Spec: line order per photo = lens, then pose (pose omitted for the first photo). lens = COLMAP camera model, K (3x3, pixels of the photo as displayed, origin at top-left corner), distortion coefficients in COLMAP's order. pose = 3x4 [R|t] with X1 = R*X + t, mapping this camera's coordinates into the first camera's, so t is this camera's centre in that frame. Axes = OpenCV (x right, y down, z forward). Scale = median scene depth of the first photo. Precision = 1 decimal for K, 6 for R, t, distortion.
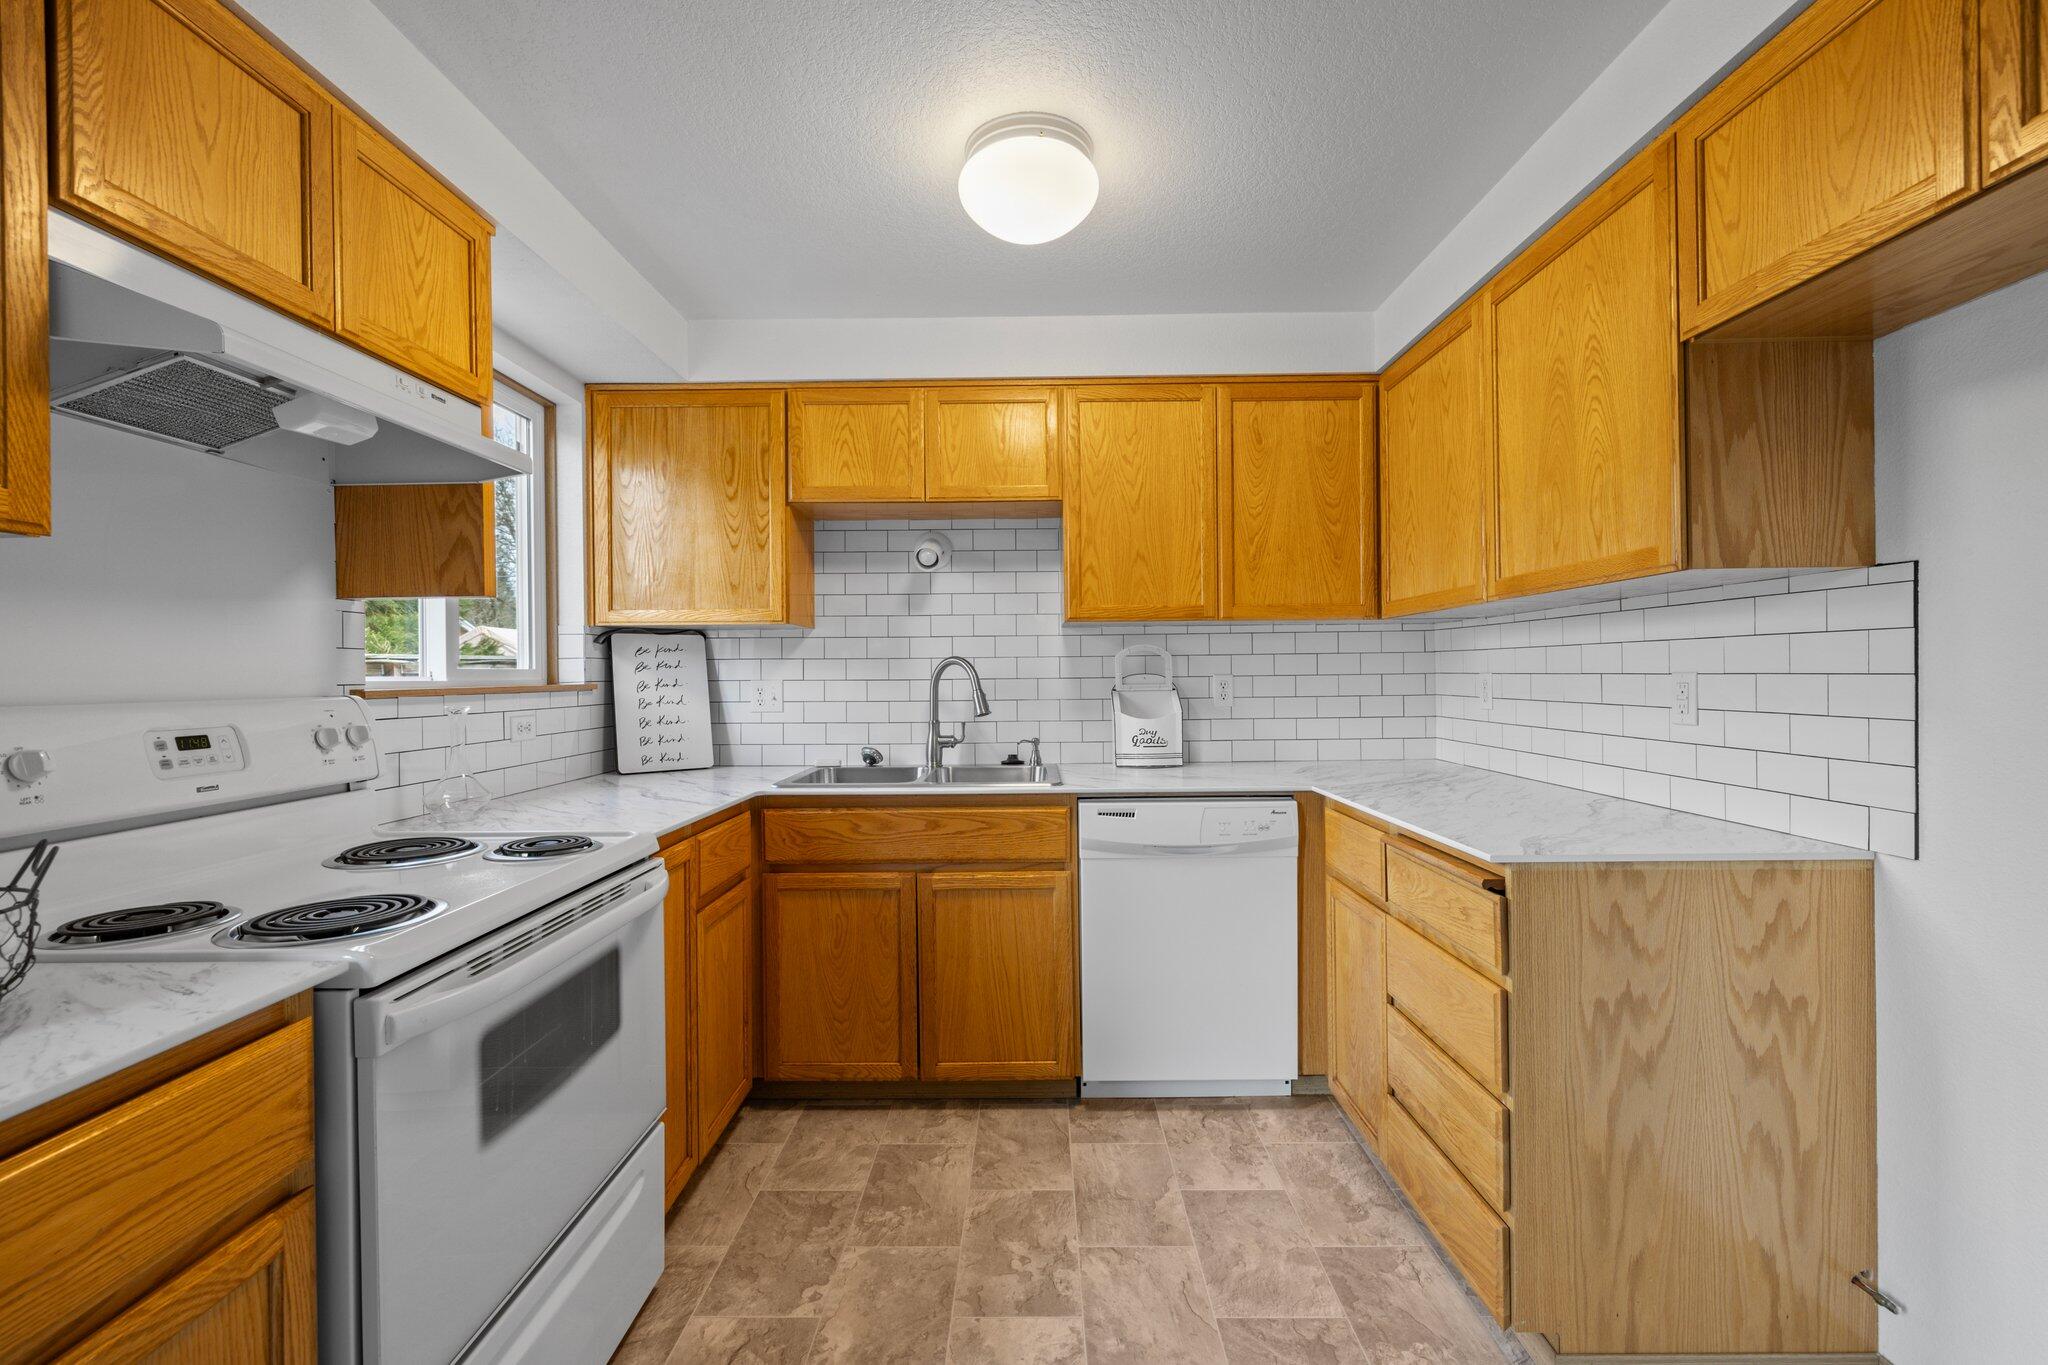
lens RADIAL K [[853.1, 0, 1023.1], [0, 853.1, 675.8], [0, 0, 1]] dist [0.001525, 0.000130]
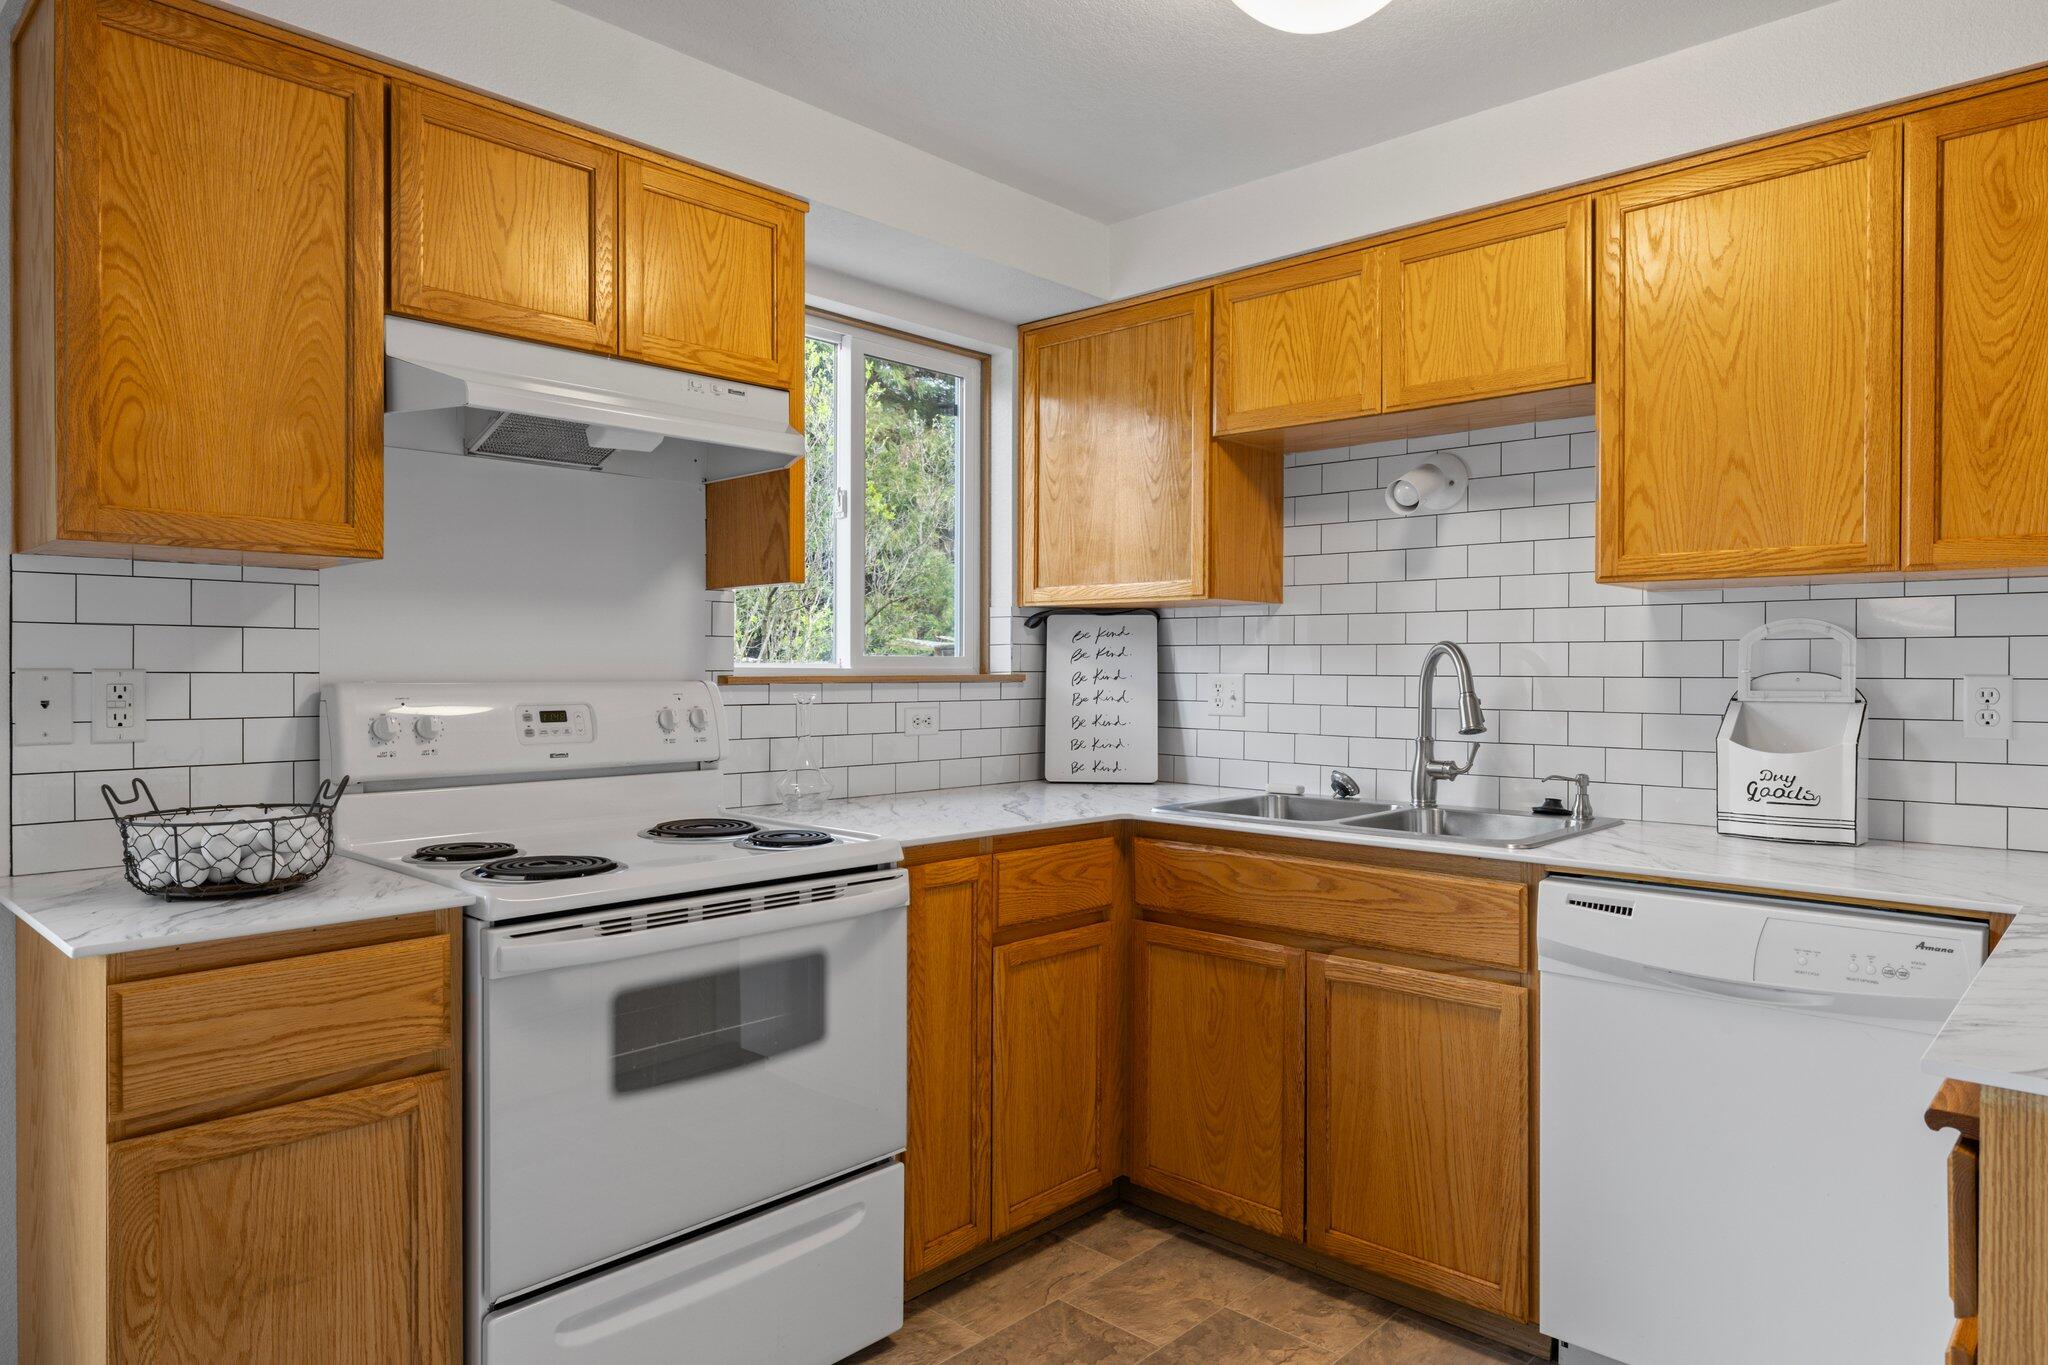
lens RADIAL K [[1244.0, 0, 1020.9], [0, 1244.0, 675.4], [0, 0, 1]] dist [-0.004992, 0.001820]
pose [[0.736152, 0.016137, -0.676624, 0.391408], [-0.011885, 0.999870, 0.010916, -0.003611], [0.676712, 0.000006, 0.736248, 0.088717]]
